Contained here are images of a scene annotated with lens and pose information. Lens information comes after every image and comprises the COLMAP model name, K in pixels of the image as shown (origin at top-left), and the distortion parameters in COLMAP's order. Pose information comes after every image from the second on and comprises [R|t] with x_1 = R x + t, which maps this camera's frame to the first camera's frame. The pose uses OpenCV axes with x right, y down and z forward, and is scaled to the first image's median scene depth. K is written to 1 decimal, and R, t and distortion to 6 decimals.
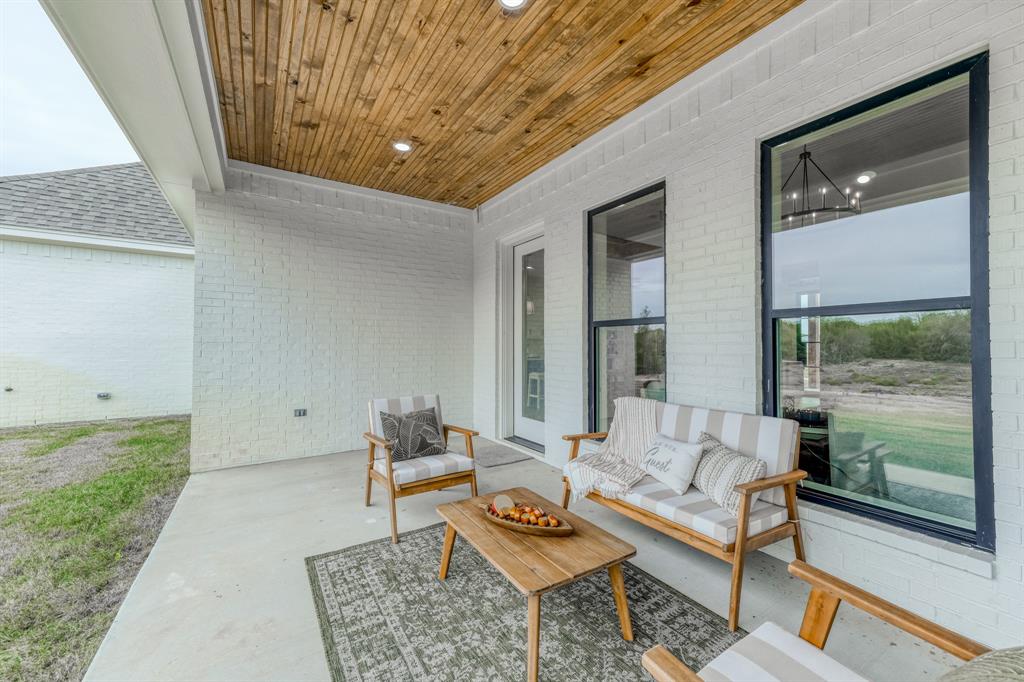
lens RADIAL K [[406.2, 0, 512.0], [0, 406.2, 341.0], [0, 0, 1]] dist [0.000540, 0.000174]
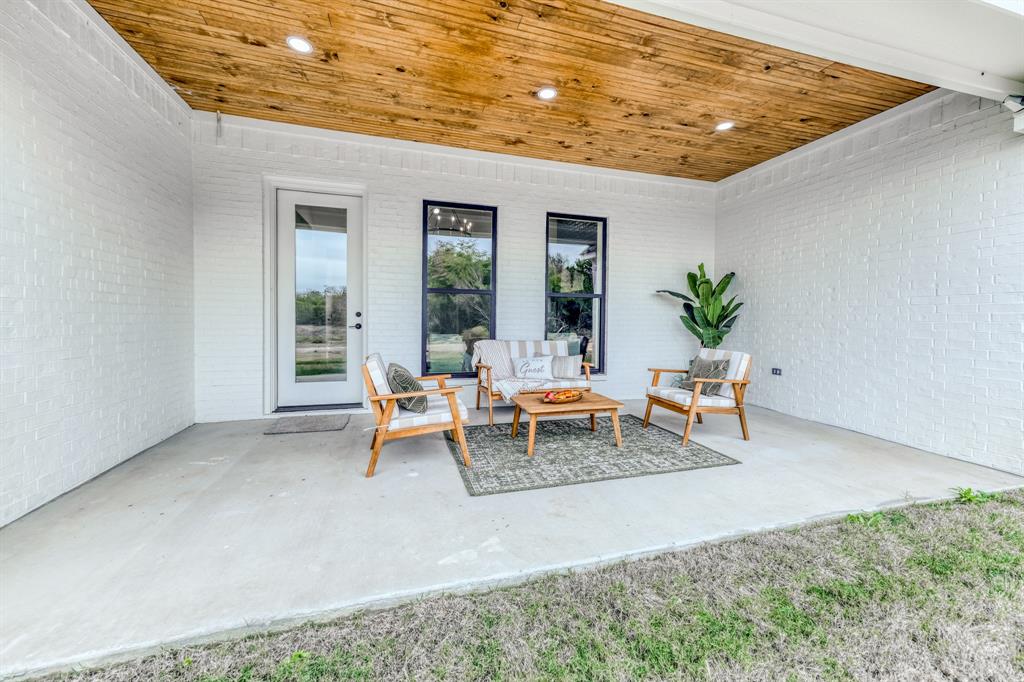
lens RADIAL K [[406.2, 0, 512.0], [0, 406.2, 341.0], [0, 0, 1]] dist [0.000540, 0.000174]
pose [[0.258241, -0.050737, 0.964747, -1.514489], [-0.030059, 0.997714, 0.060517, 0.043415], [-0.965613, -0.044627, 0.256126, 0.617264]]
